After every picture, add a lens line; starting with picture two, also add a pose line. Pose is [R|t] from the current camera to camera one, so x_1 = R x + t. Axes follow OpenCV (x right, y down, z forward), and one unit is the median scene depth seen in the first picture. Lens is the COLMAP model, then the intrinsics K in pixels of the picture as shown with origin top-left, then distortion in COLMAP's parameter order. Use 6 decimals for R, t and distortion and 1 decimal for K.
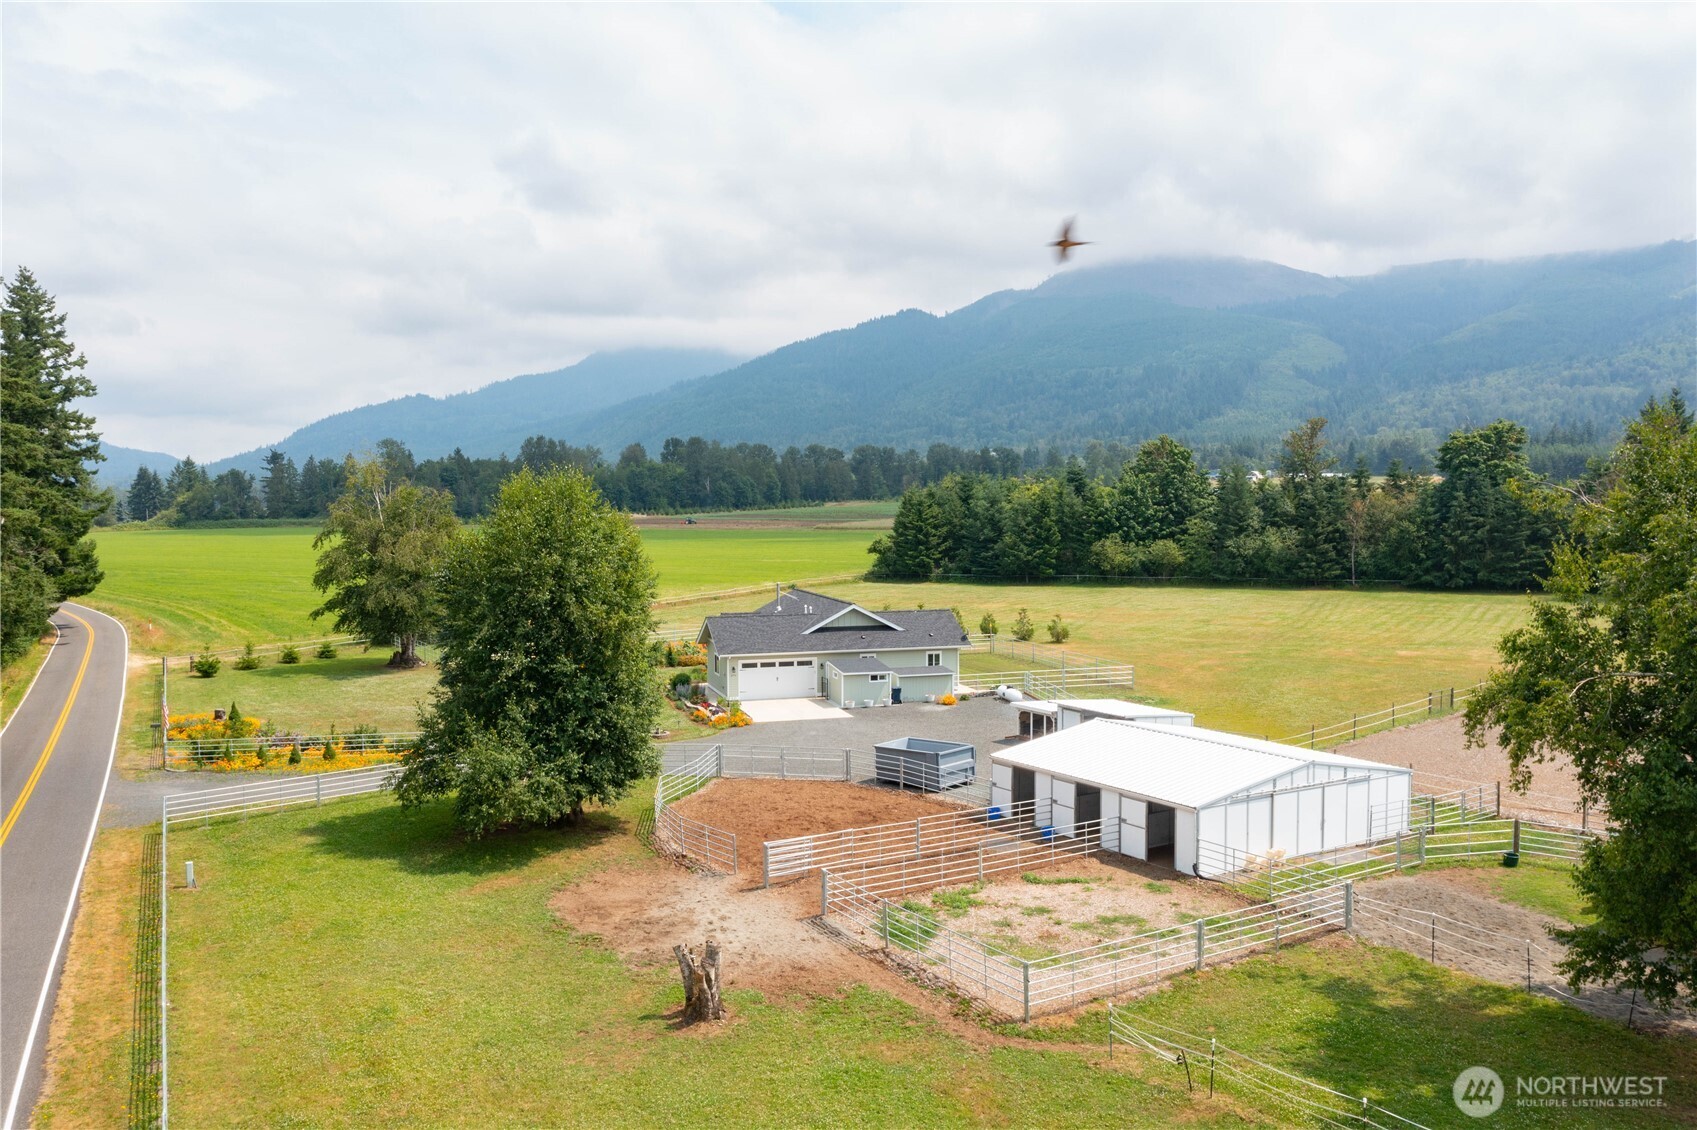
lens RADIAL K [[1334.6, 0, 844.9], [0, 1334.6, 561.8], [0, 0, 1]] dist [-0.026340, 0.024859]
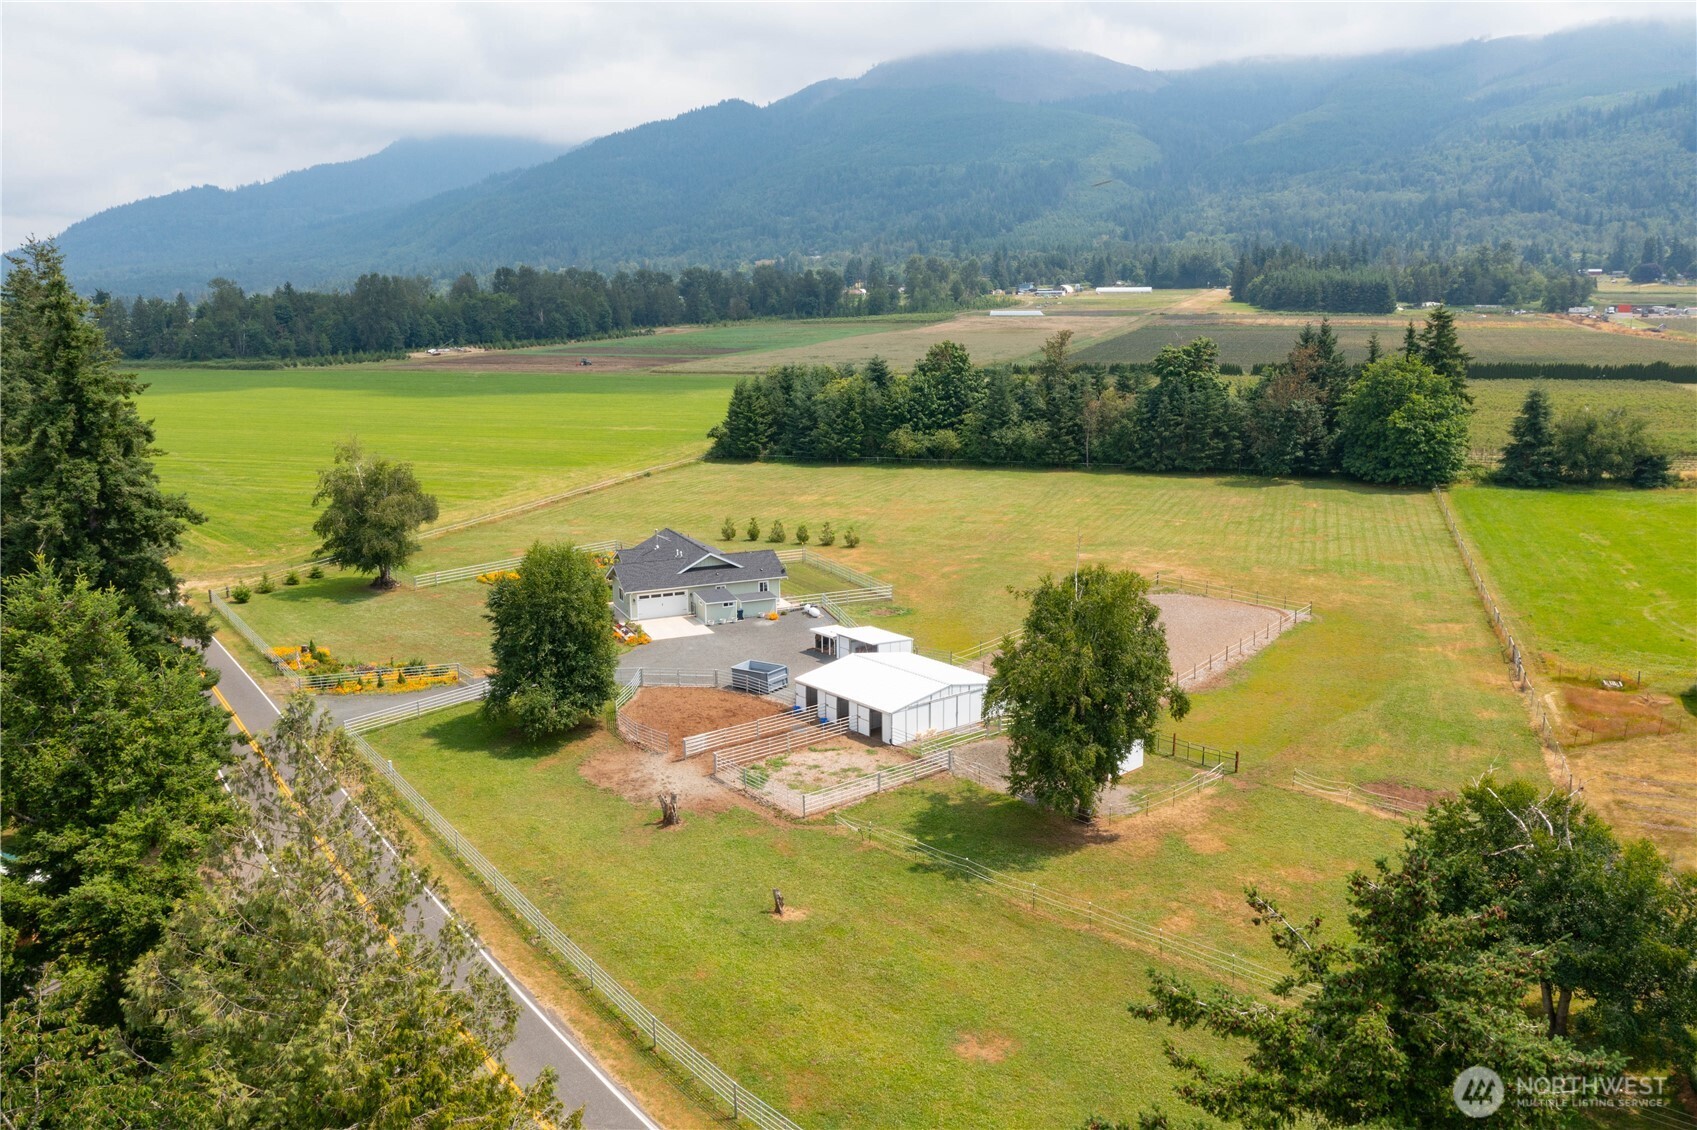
lens RADIAL K [[1334.6, 0, 844.9], [0, 1334.6, 561.8], [0, 0, 1]] dist [-0.026340, 0.024859]
pose [[0.991706, -0.030314, 0.124899, -0.015490], [0.010836, 0.988048, 0.153763, -0.093183], [-0.128068, -0.151134, 0.980182, -0.252142]]
